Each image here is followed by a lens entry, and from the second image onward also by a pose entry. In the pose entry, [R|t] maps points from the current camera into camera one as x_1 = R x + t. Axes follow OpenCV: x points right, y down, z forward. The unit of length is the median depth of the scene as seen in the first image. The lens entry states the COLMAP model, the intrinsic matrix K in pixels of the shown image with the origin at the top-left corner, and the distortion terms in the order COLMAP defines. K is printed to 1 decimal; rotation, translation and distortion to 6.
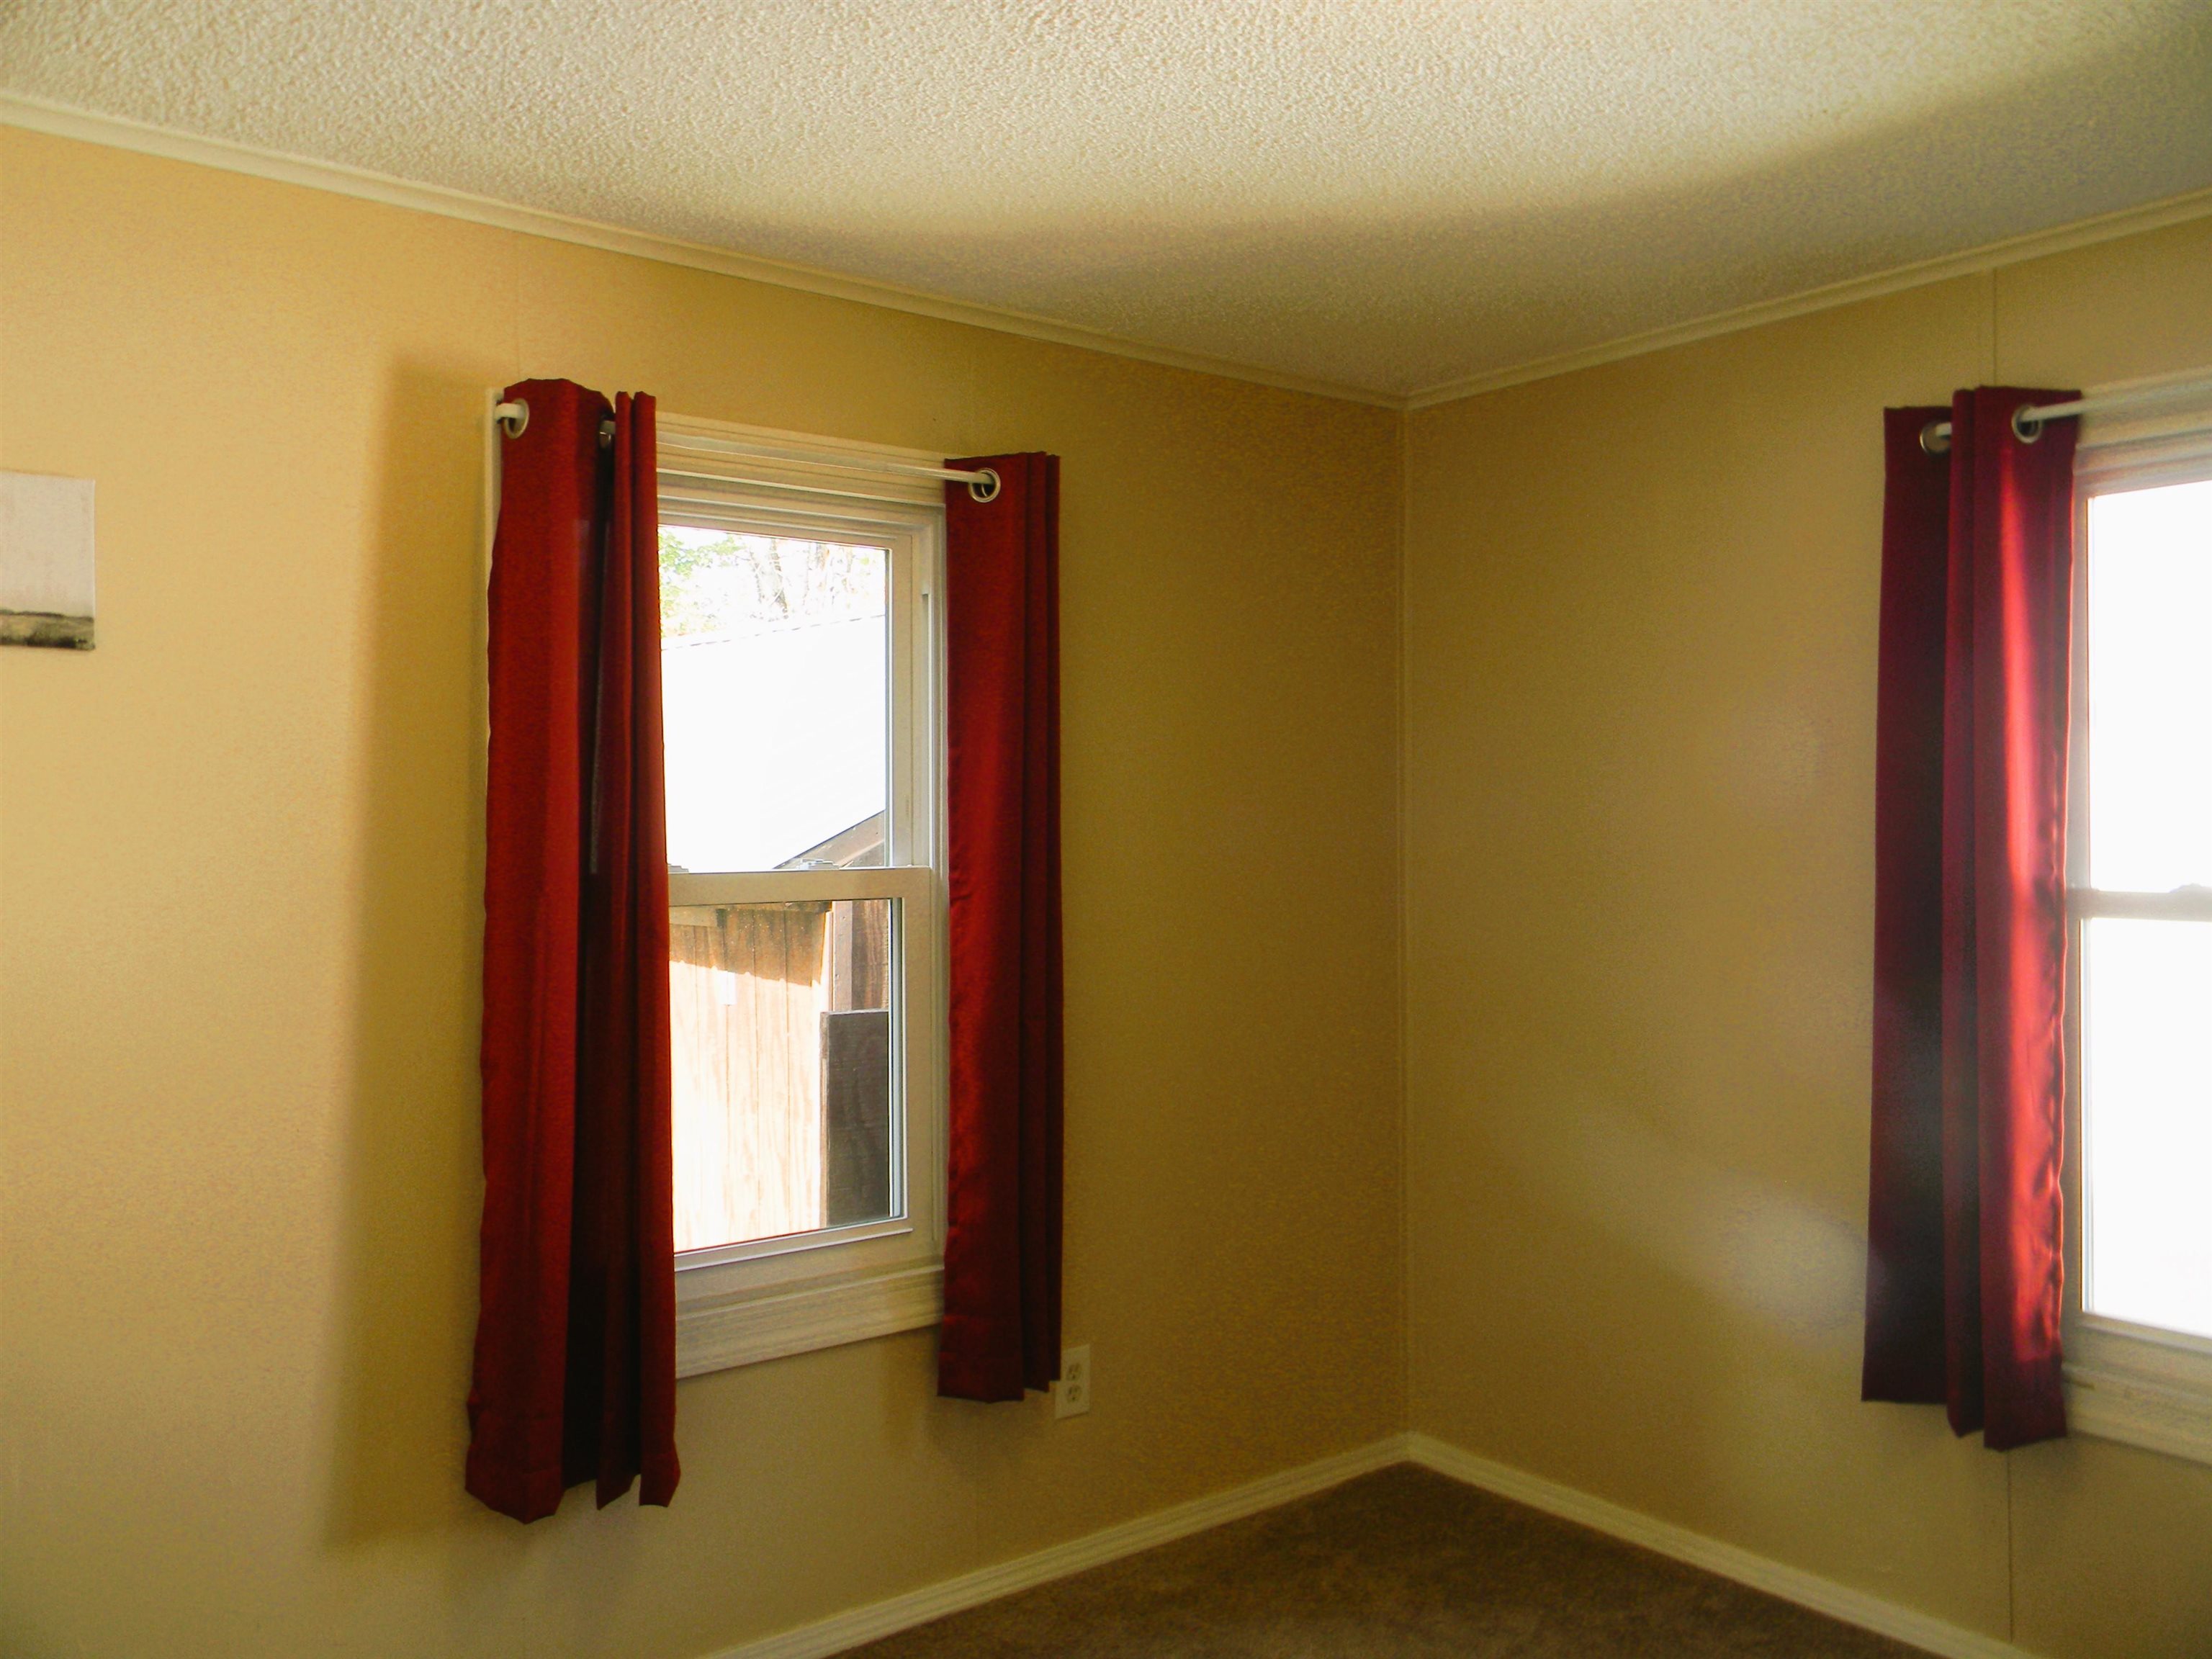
lens RADIAL K [[1817.8, 0, 1105.4], [0, 1817.8, 821.6], [0, 0, 1]] dist [0.009296, -0.002987]
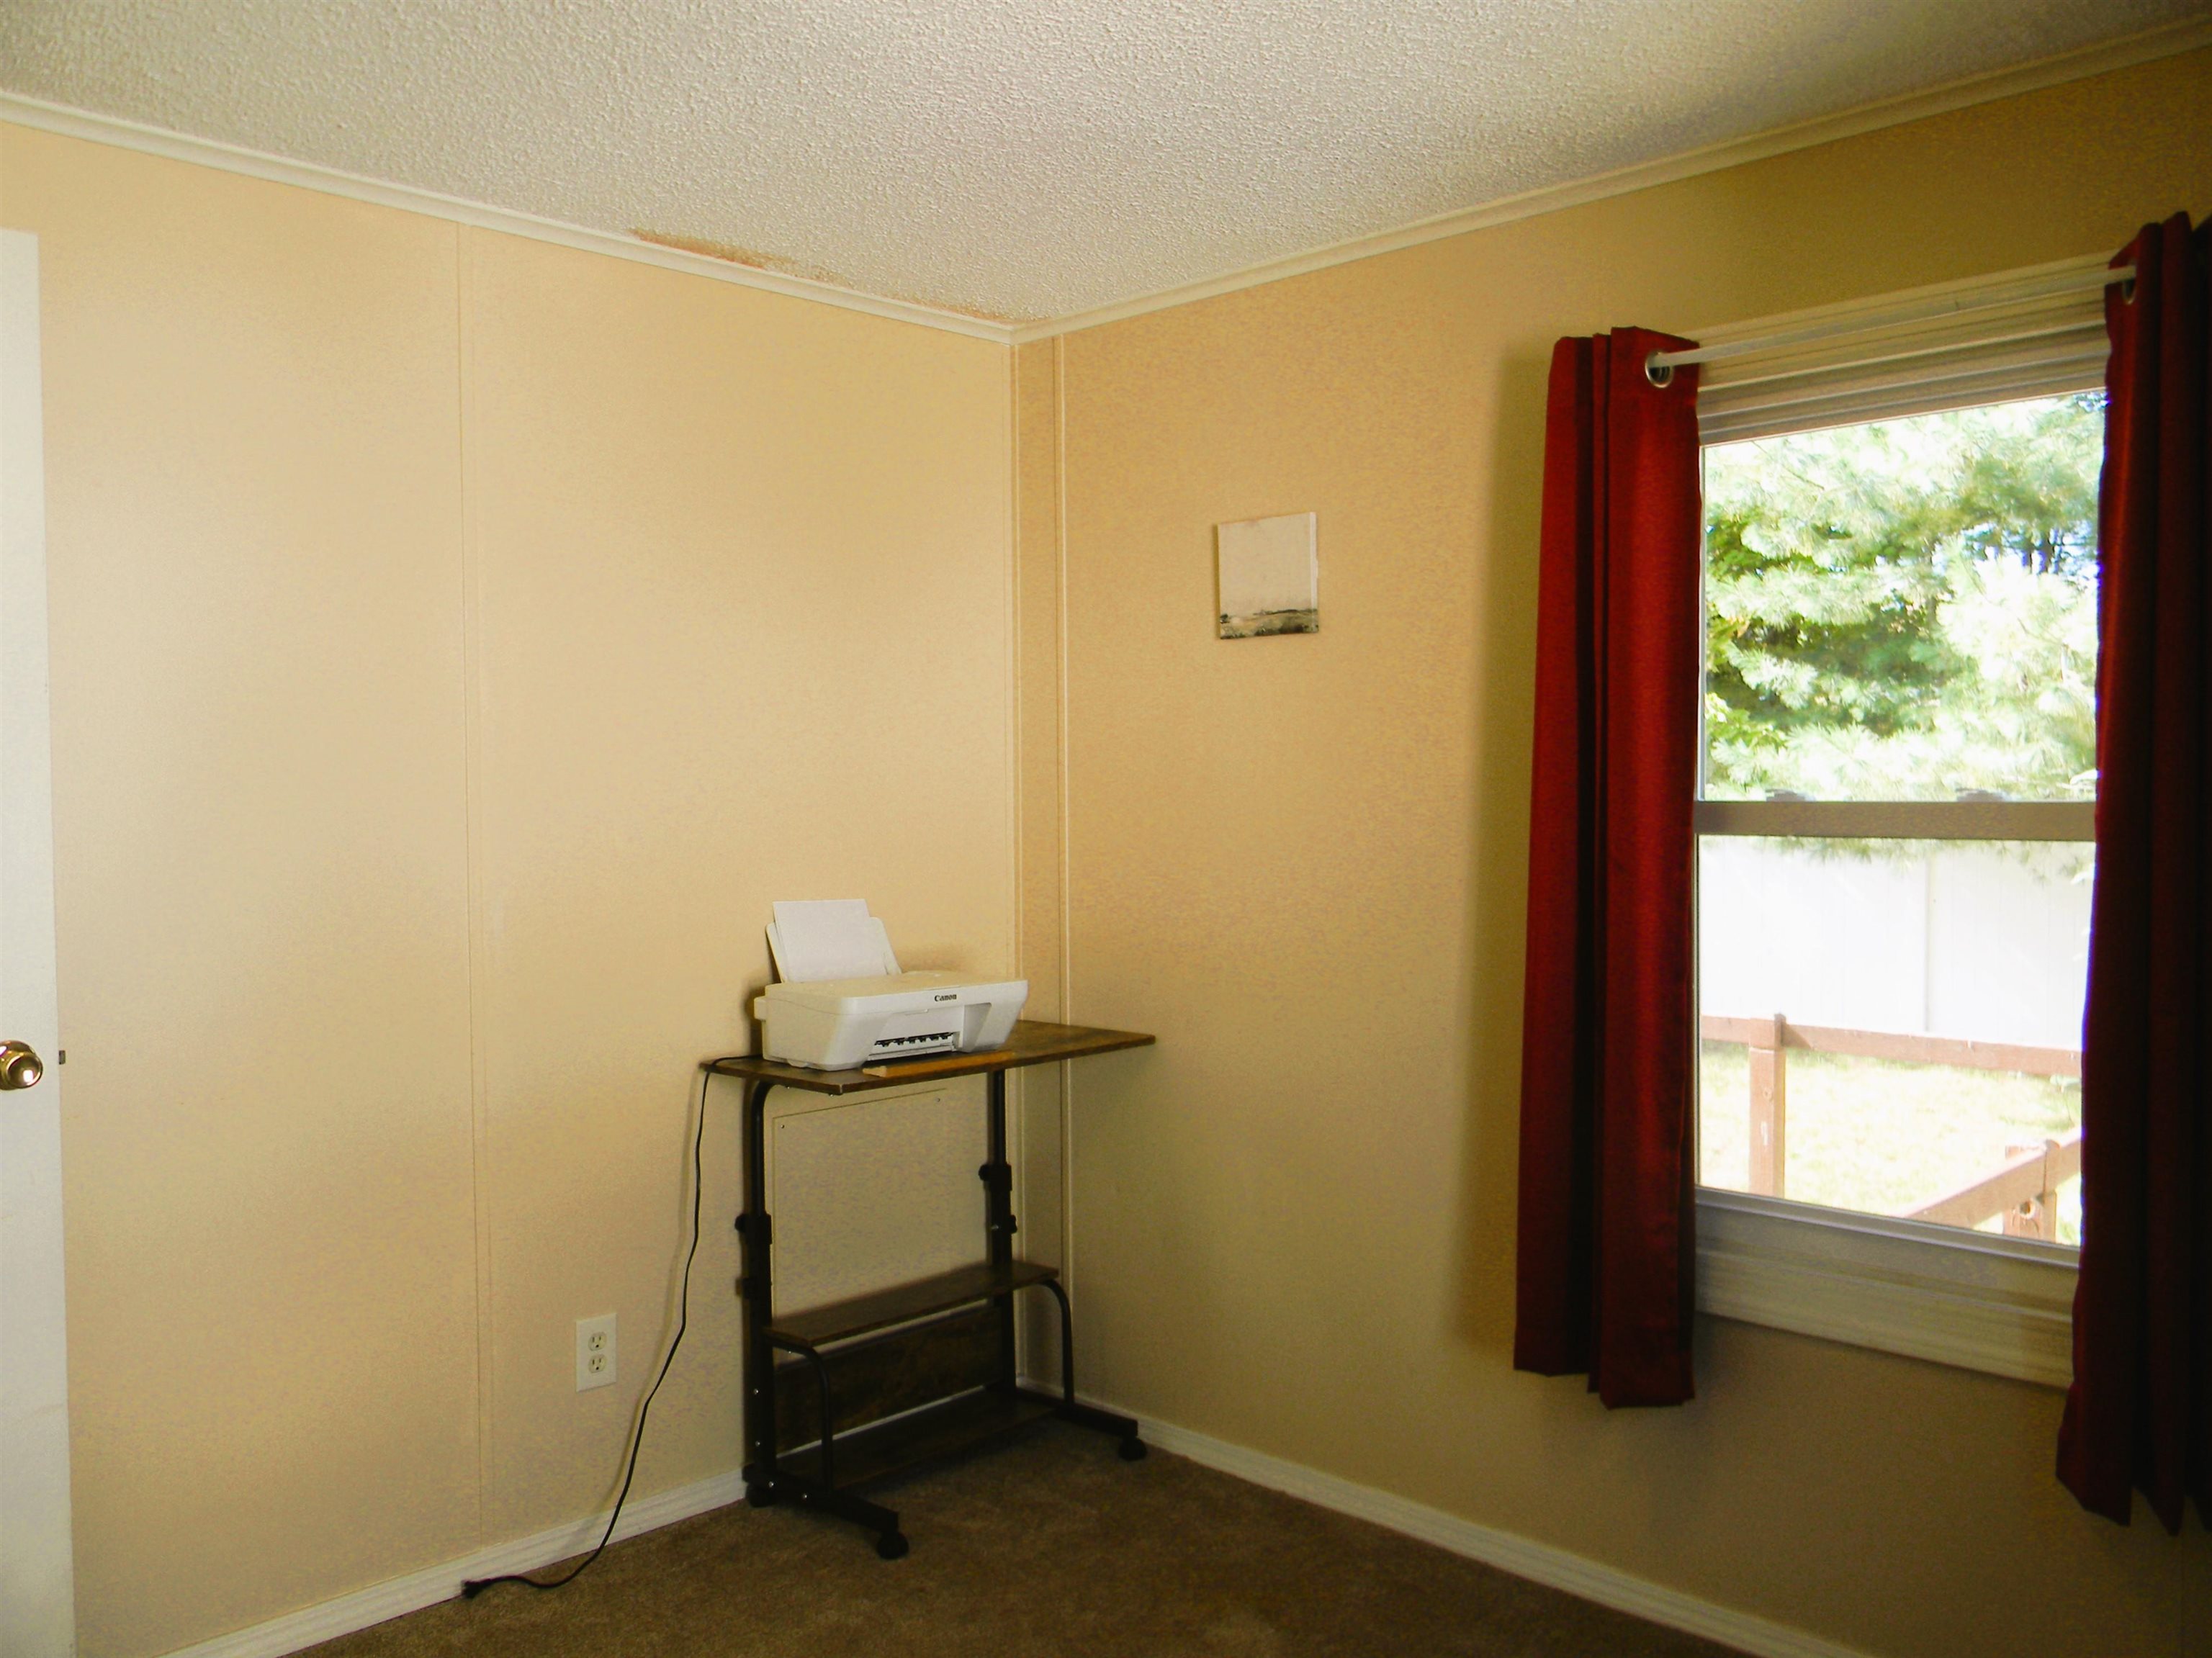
lens RADIAL K [[1817.6, 0, 1105.4], [0, 1817.6, 821.1], [0, 0, 1]] dist [0.009296, -0.002987]
pose [[0.131342, 0.027266, -0.990962, 0.736911], [0.010491, 0.999527, 0.028892, 0.008277], [0.991282, -0.014191, 0.130993, 0.592191]]
